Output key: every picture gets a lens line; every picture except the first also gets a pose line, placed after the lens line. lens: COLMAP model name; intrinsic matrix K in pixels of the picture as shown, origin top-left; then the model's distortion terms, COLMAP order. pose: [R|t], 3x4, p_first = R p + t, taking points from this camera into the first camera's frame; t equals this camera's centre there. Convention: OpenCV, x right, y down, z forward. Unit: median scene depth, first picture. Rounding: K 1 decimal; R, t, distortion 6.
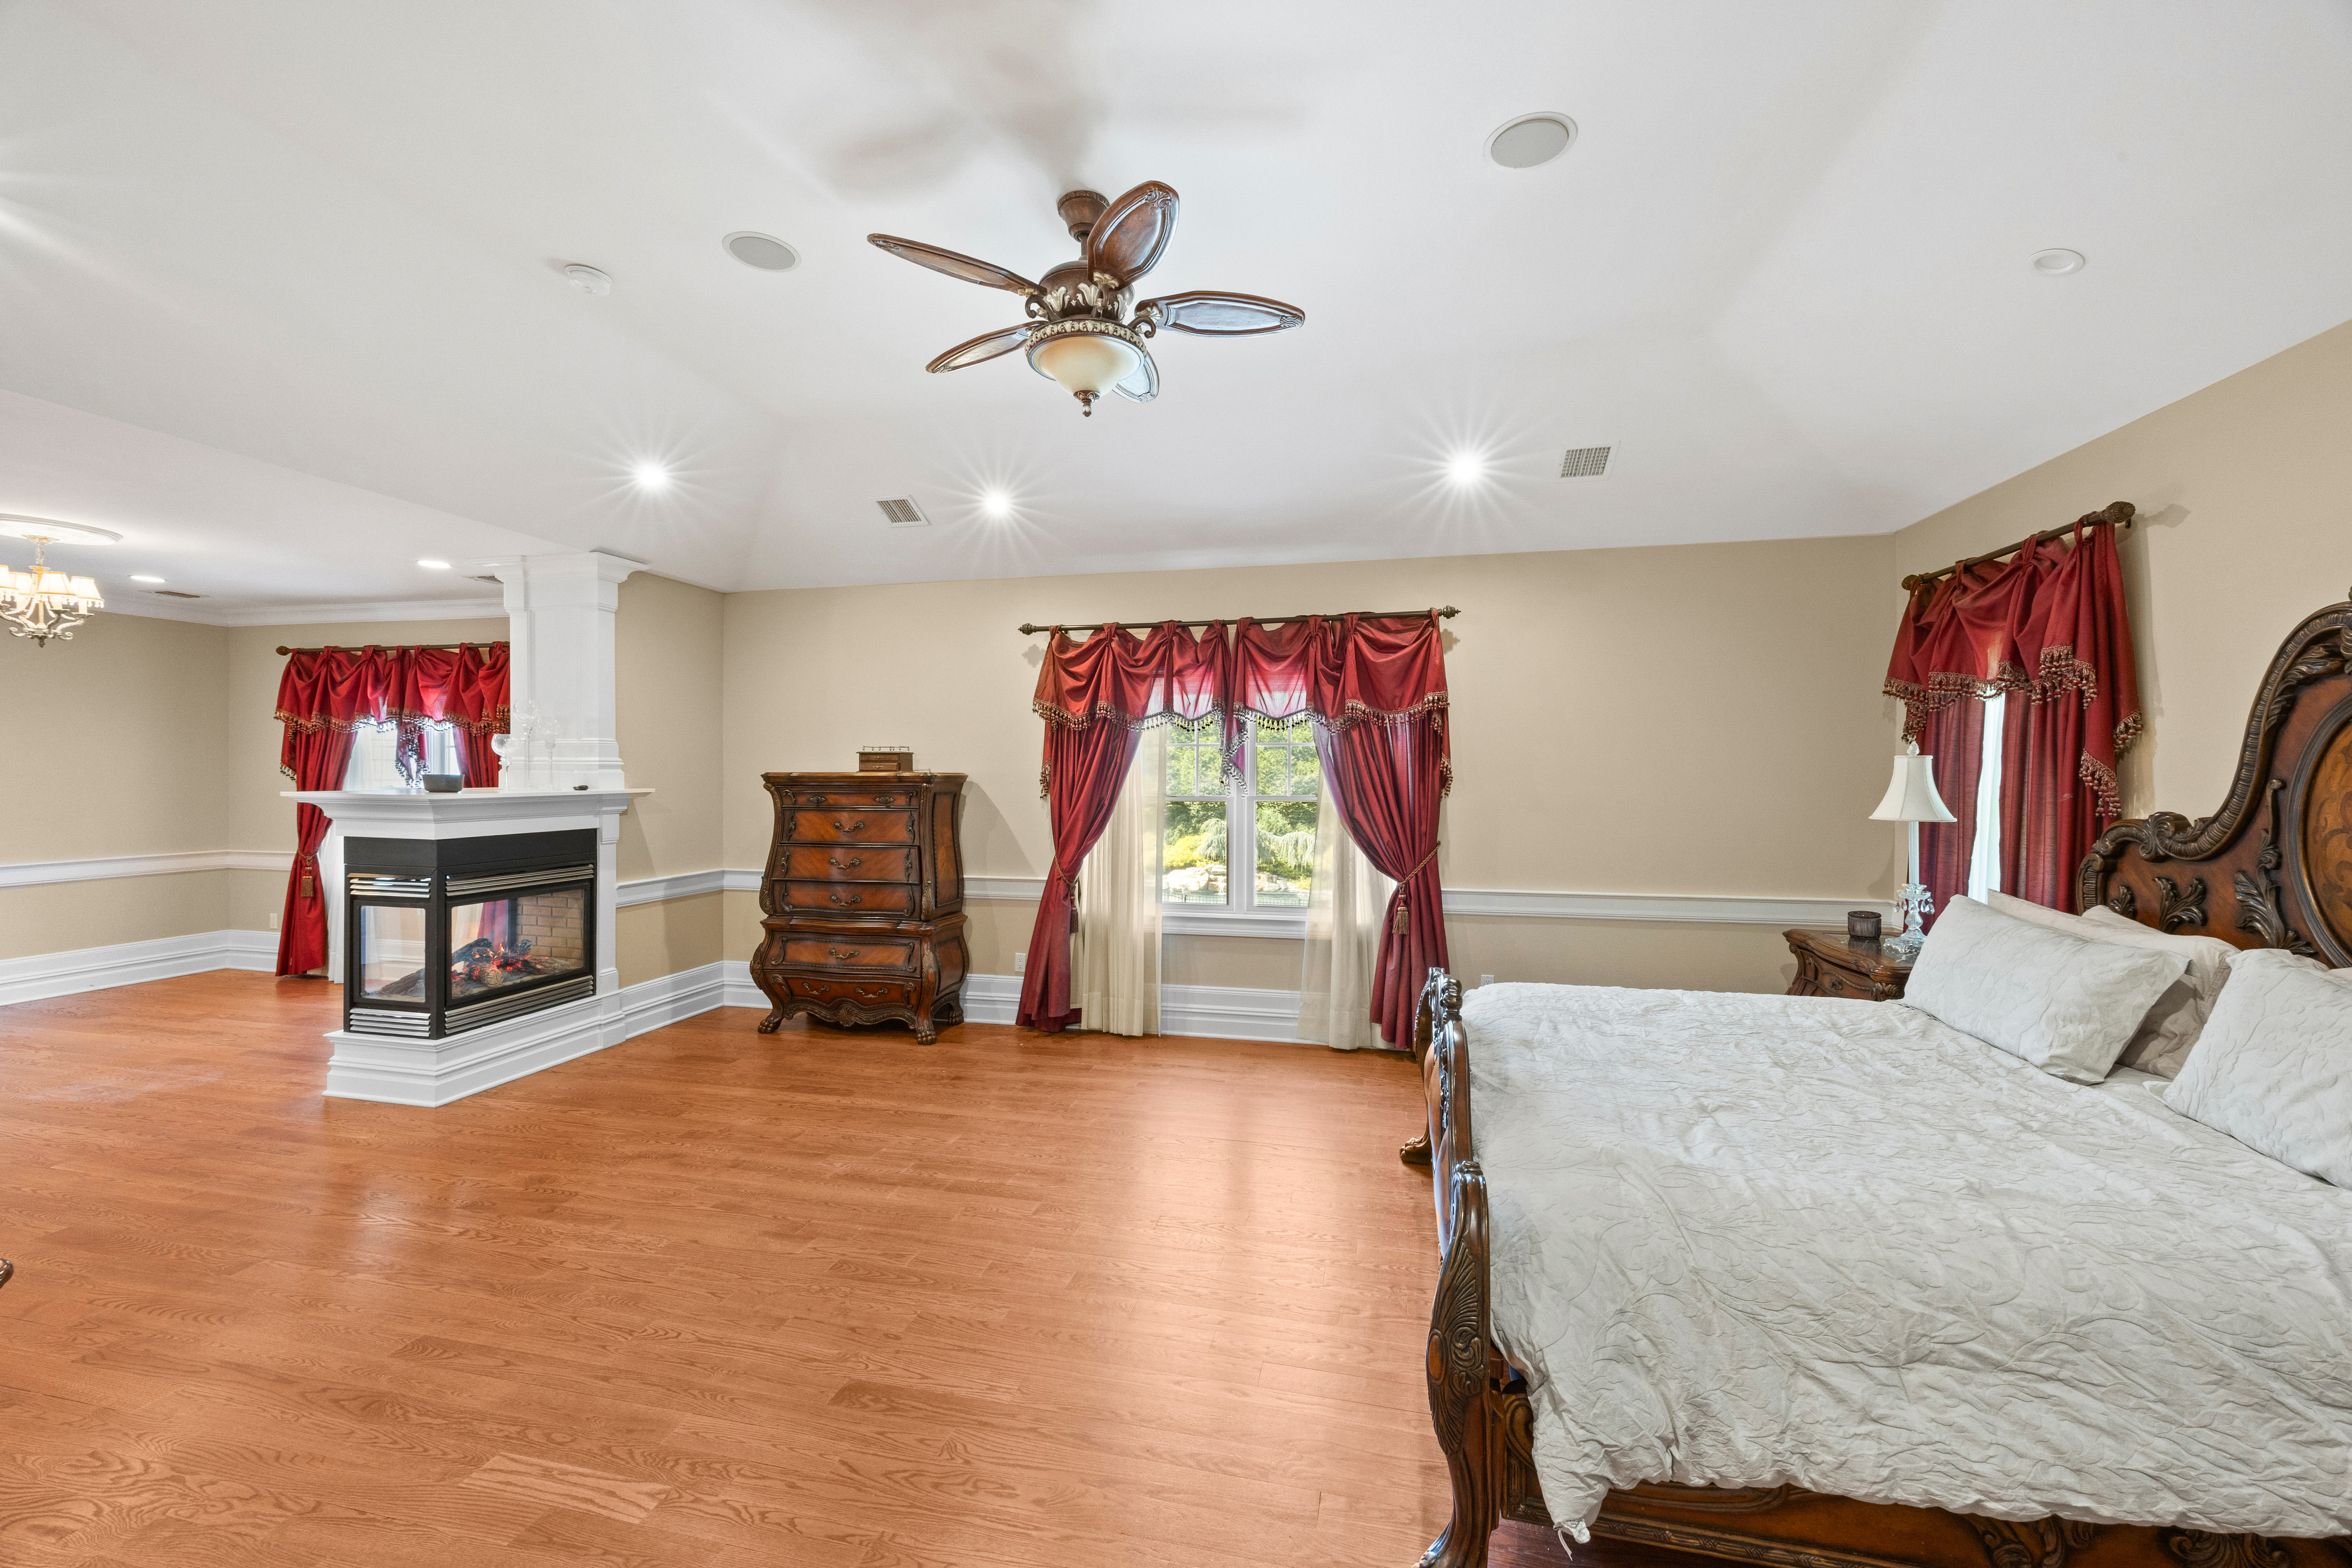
lens RADIAL K [[926.6, 0, 1183.8], [0, 926.6, 784.3], [0, 0, 1]] dist [0.003310, -0.000631]
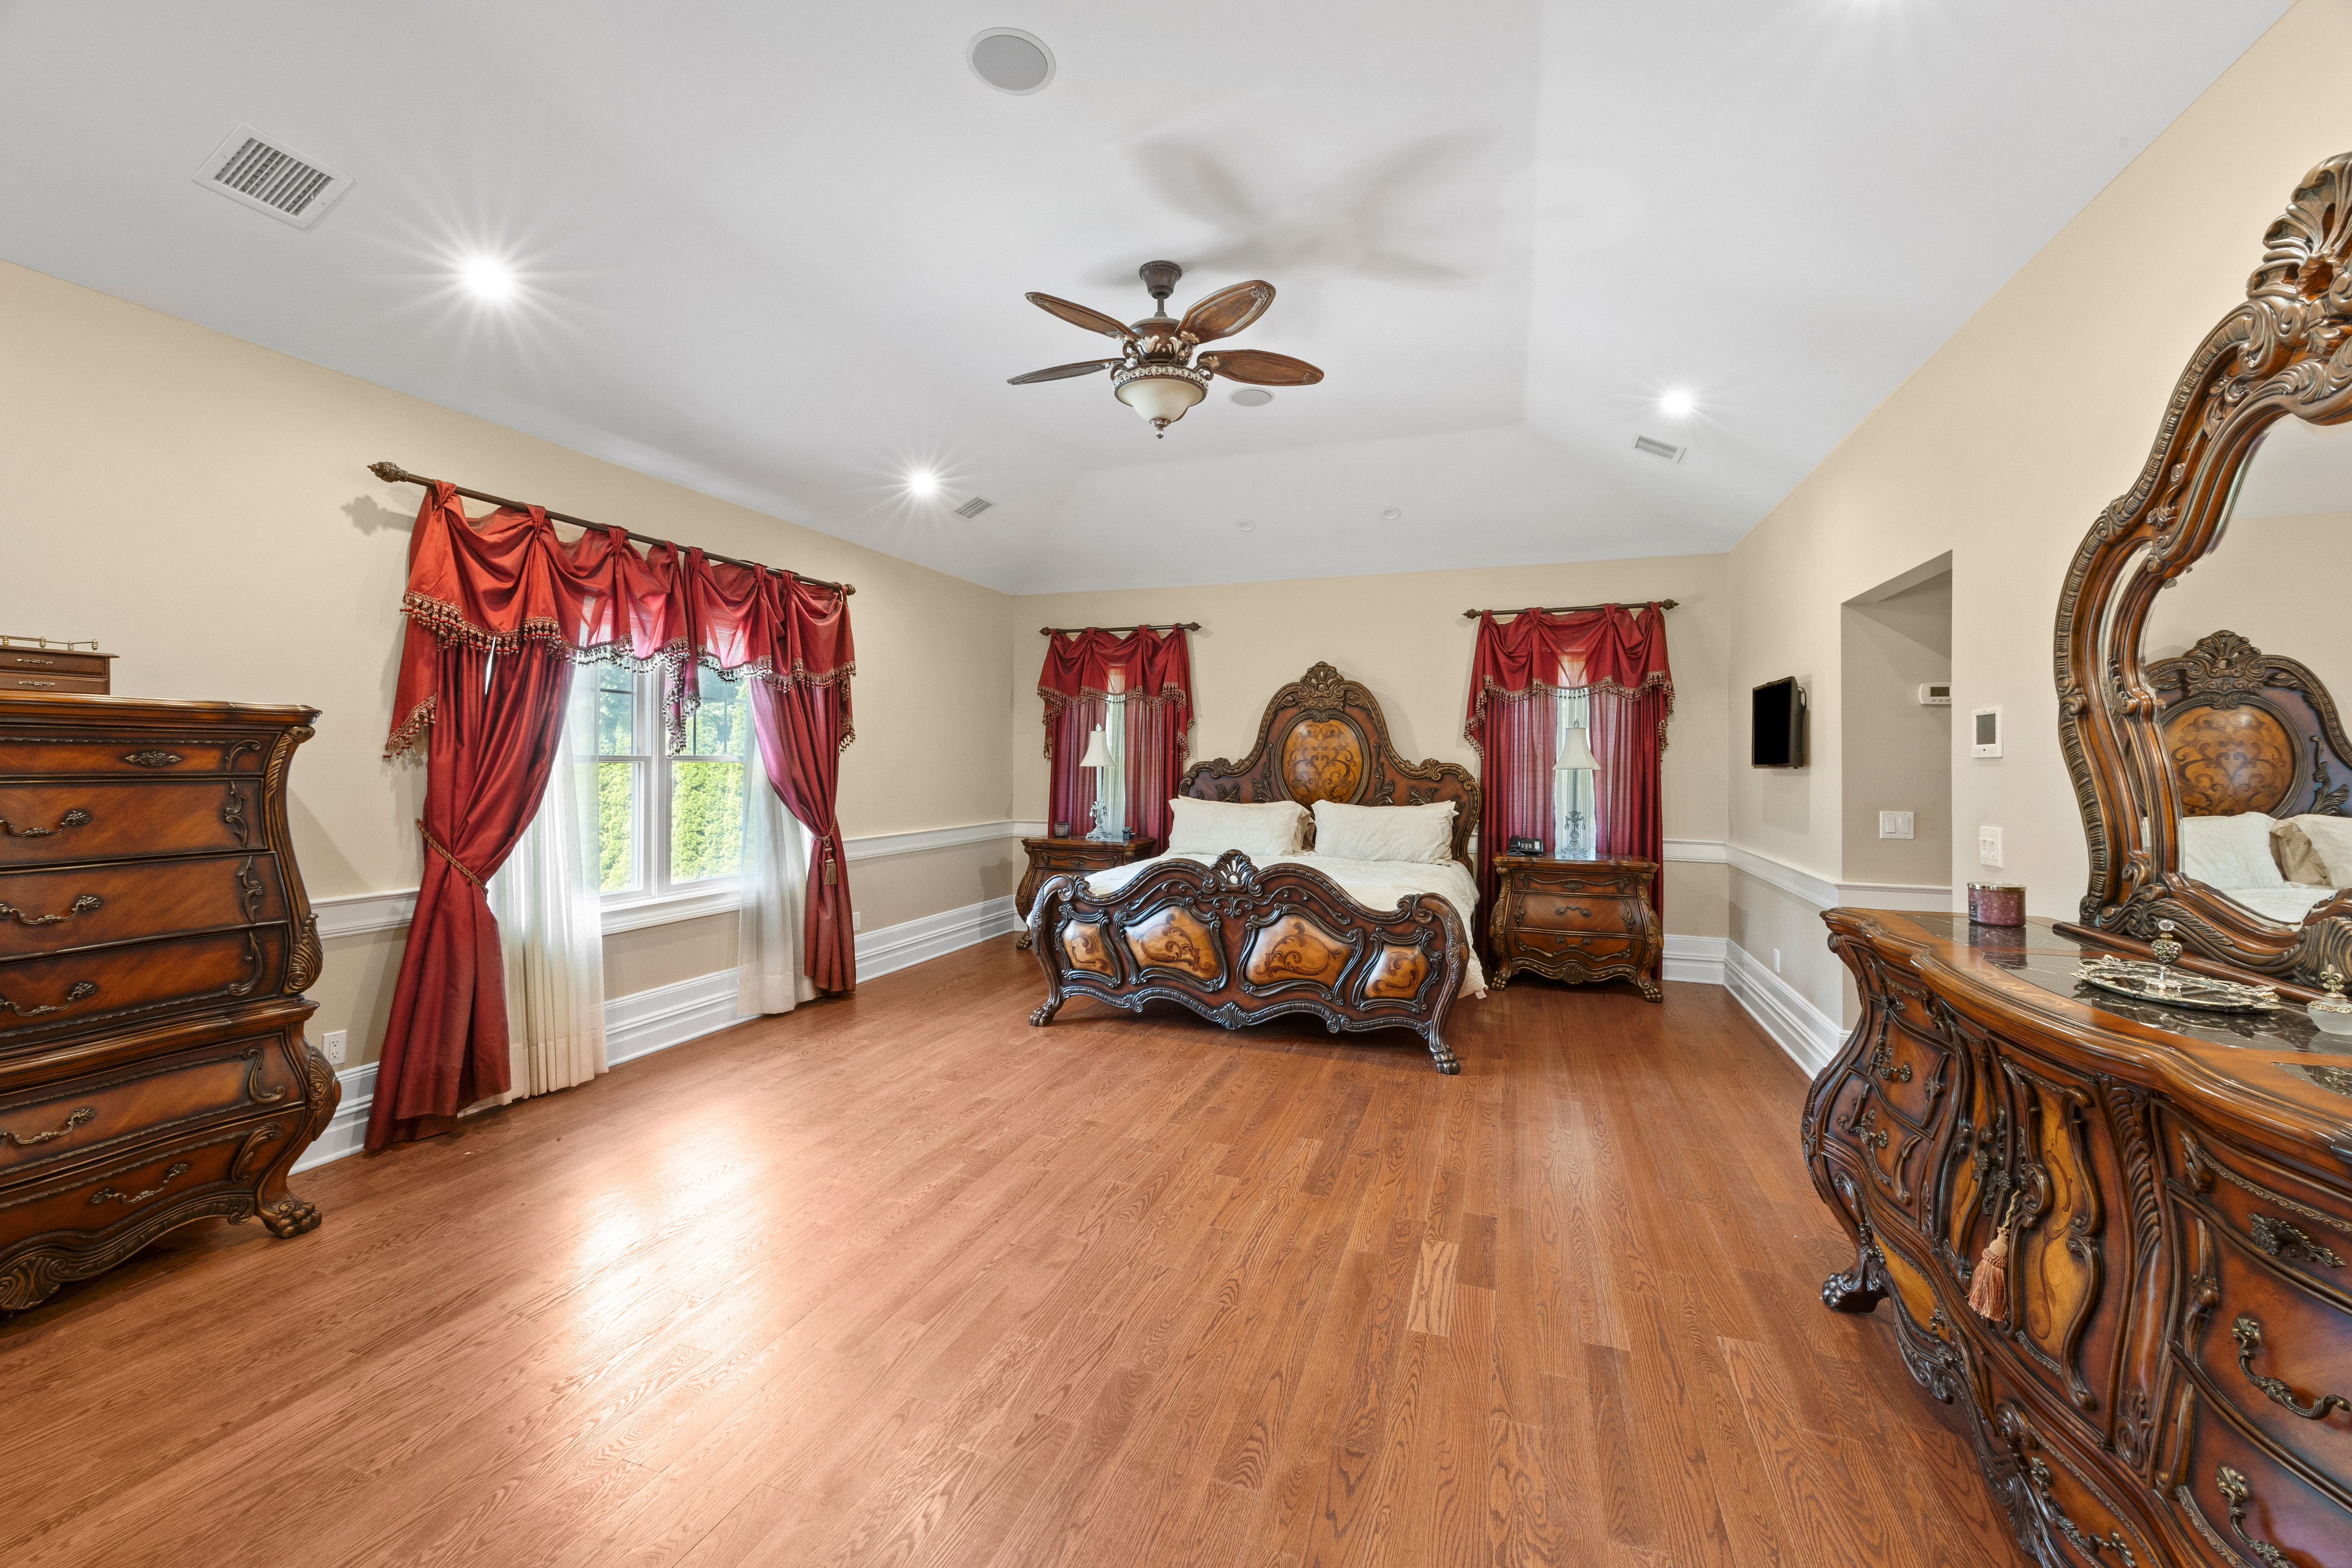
lens RADIAL K [[926.6, 0, 1184.7], [0, 926.6, 754.0], [0, 0, 1]] dist [0.003310, -0.000631]
pose [[0.110665, 0.008084, 0.993825, -0.735187], [0.008418, 0.999923, -0.009071, 0.023723], [-0.993822, 0.009370, 0.110588, 0.451903]]
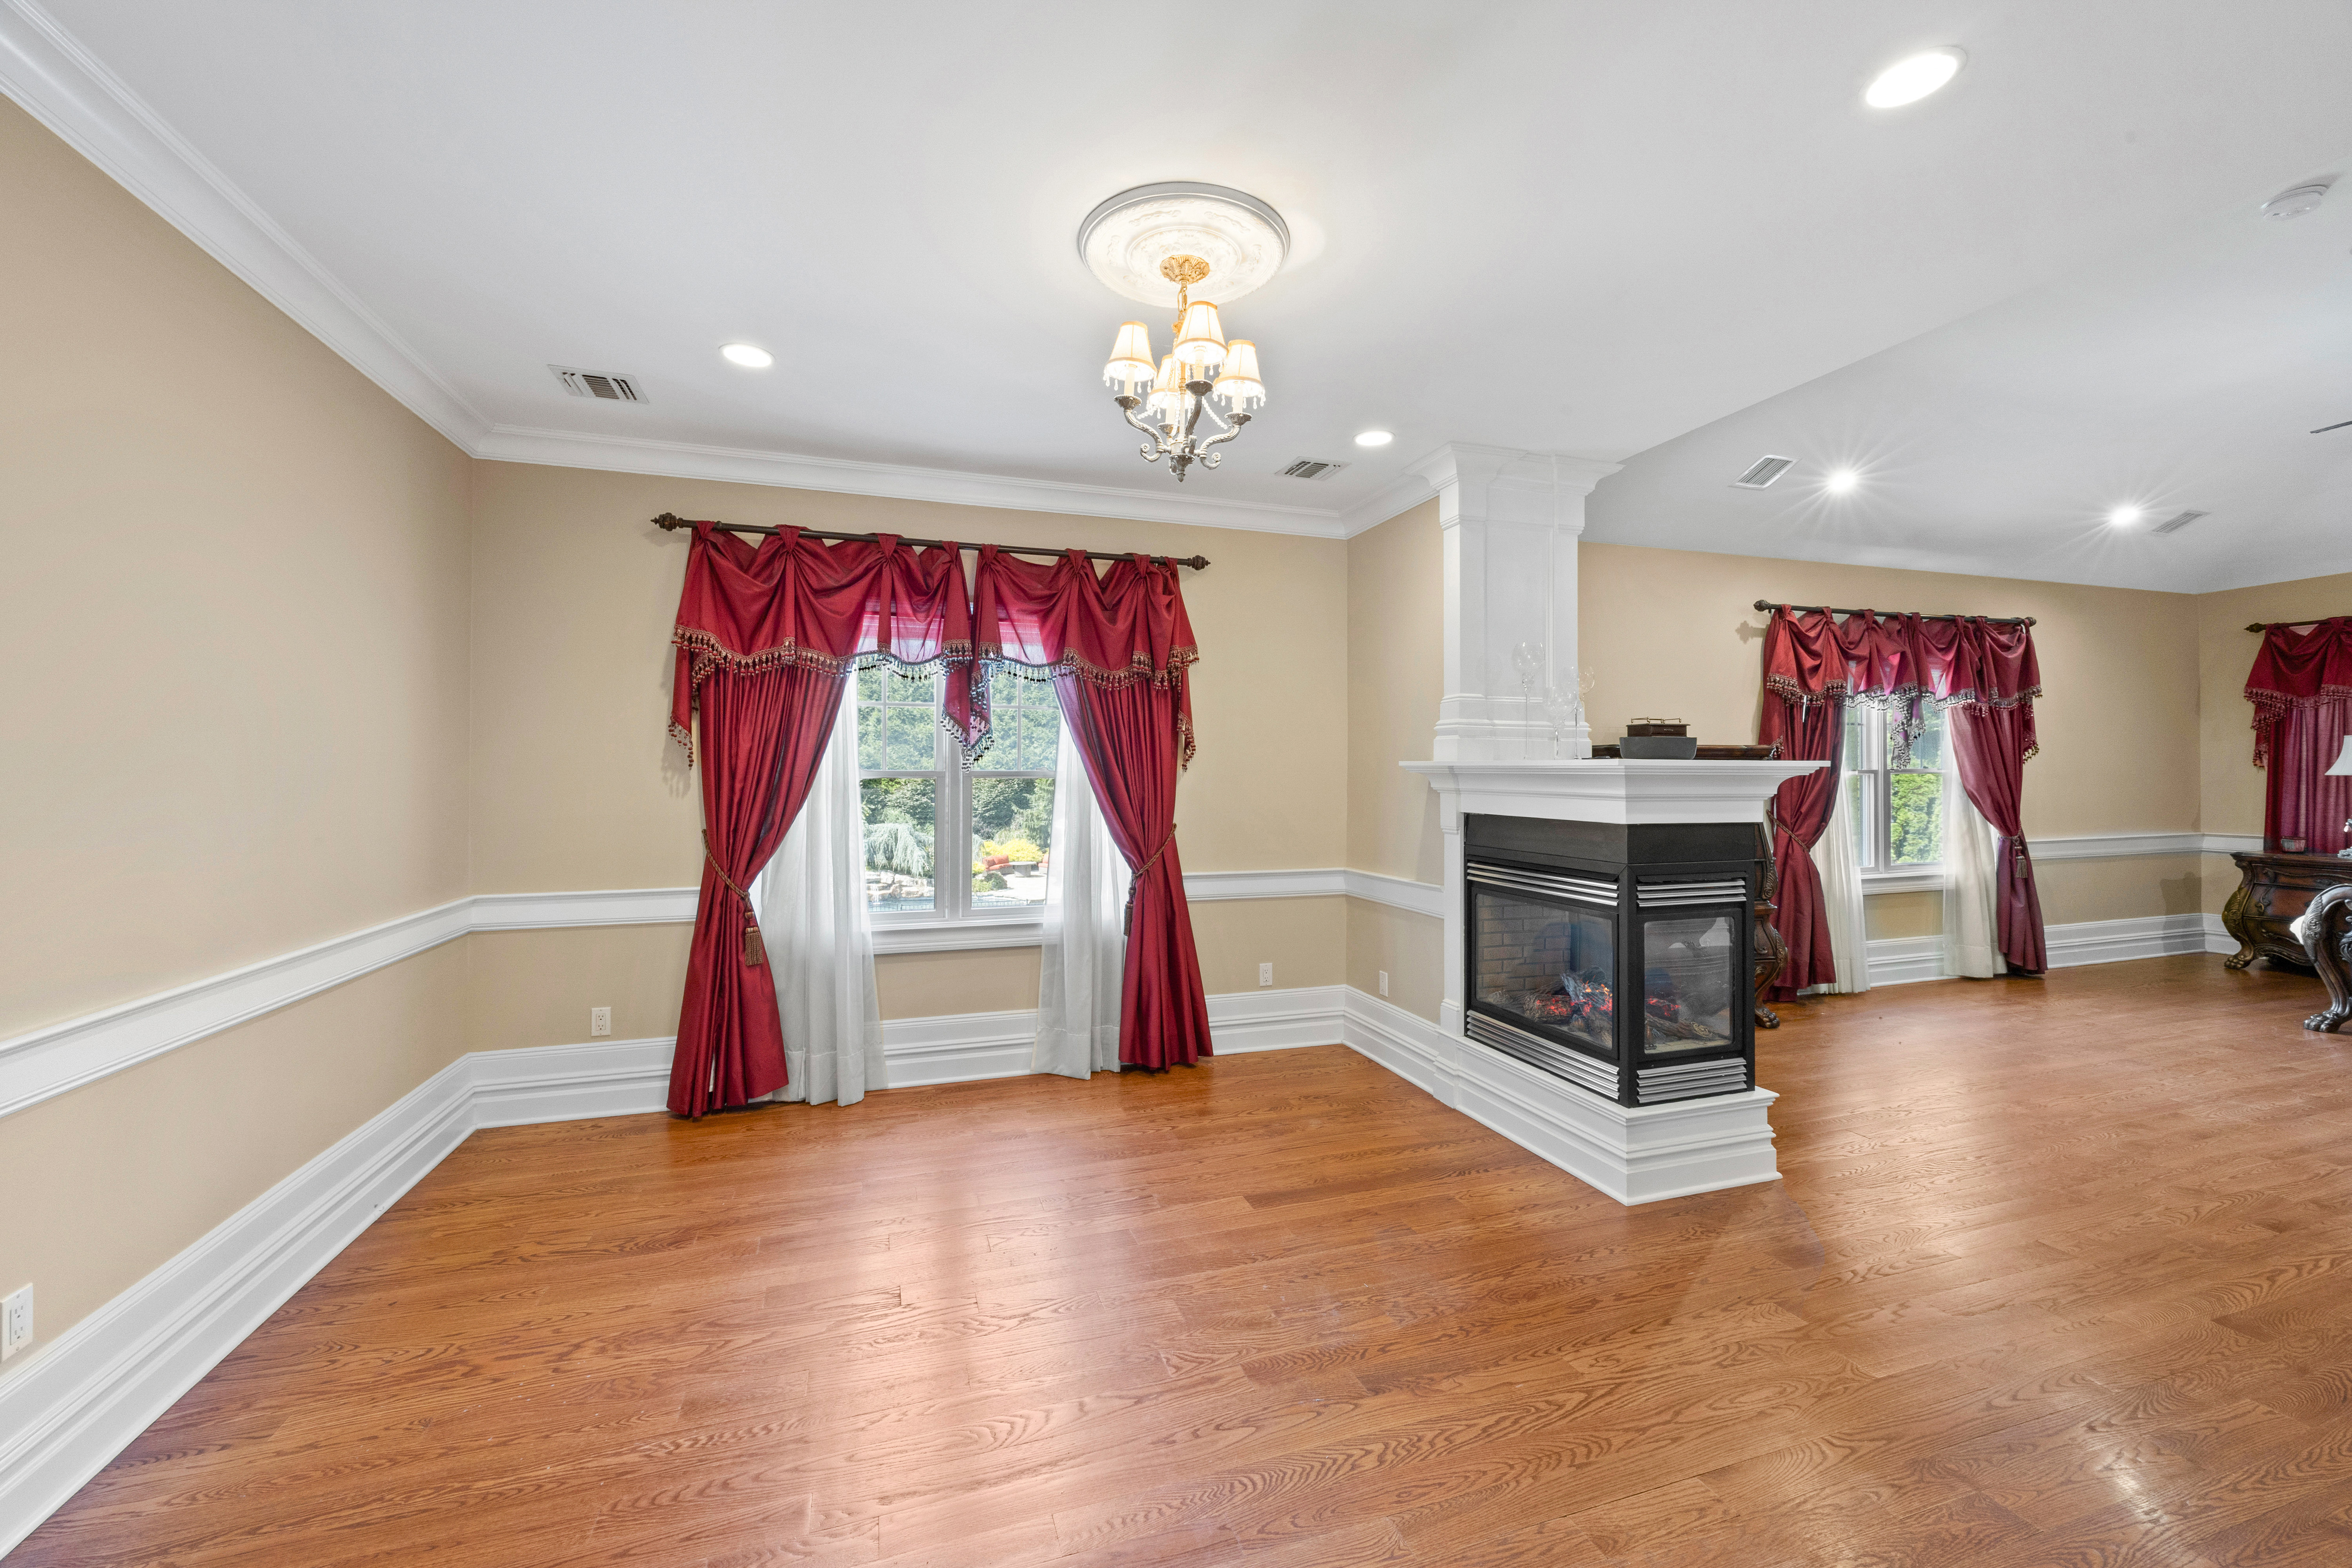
lens RADIAL K [[926.6, 0, 1189.2], [0, 926.6, 771.4], [0, 0, 1]] dist [0.003310, -0.000631]
pose [[0.854410, -0.004819, 0.519576, -1.289415], [0.012059, 0.999872, -0.010556, 0.017681], [-0.519459, 0.015285, 0.854359, 0.485884]]
